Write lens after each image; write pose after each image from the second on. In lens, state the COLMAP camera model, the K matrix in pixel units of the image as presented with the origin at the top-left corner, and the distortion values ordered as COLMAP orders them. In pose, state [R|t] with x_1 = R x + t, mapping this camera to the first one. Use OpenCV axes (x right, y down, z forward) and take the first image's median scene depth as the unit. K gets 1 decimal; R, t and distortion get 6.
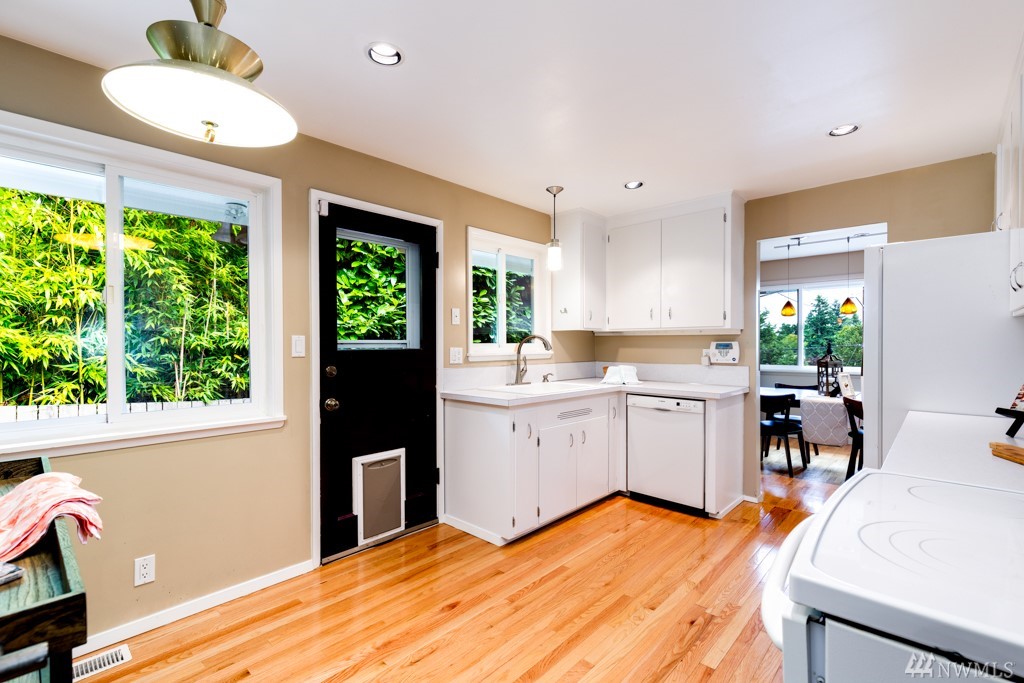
lens RADIAL K [[461.6, 0, 512.0], [0, 461.6, 341.5], [0, 0, 1]] dist [0.001381, 0.000027]
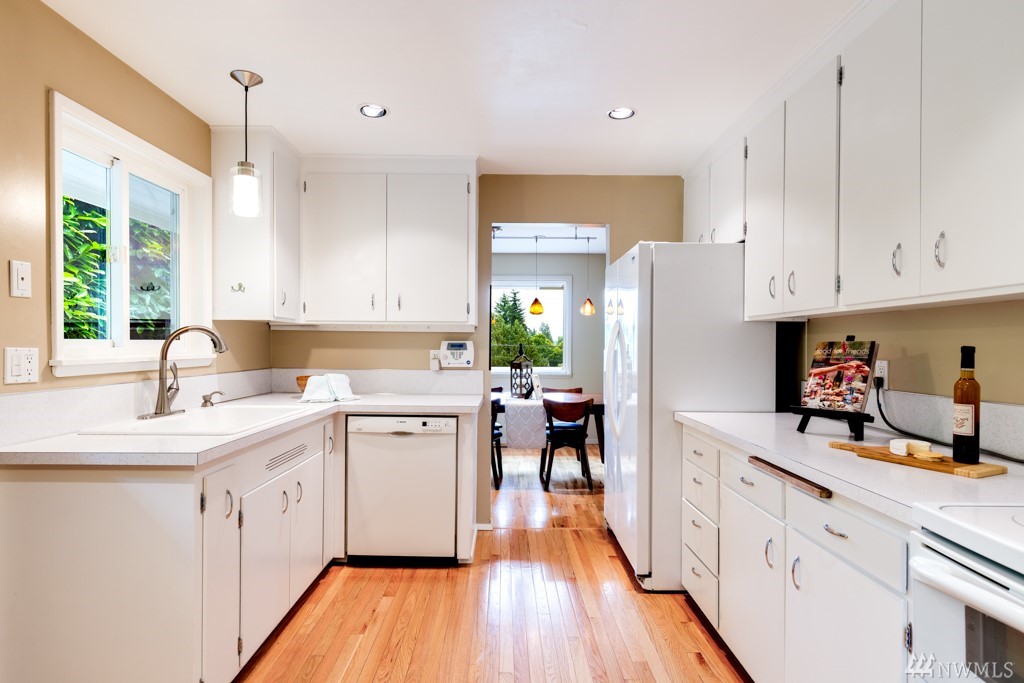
lens RADIAL K [[529.2, 0, 511.6], [0, 529.2, 344.7], [0, 0, 1]] dist [-0.002115, -0.000145]
pose [[0.725027, 0.005791, 0.688696, -0.116207], [-0.011776, 0.999923, 0.003990, 0.002255], [-0.688619, -0.011003, 0.725040, 0.260558]]
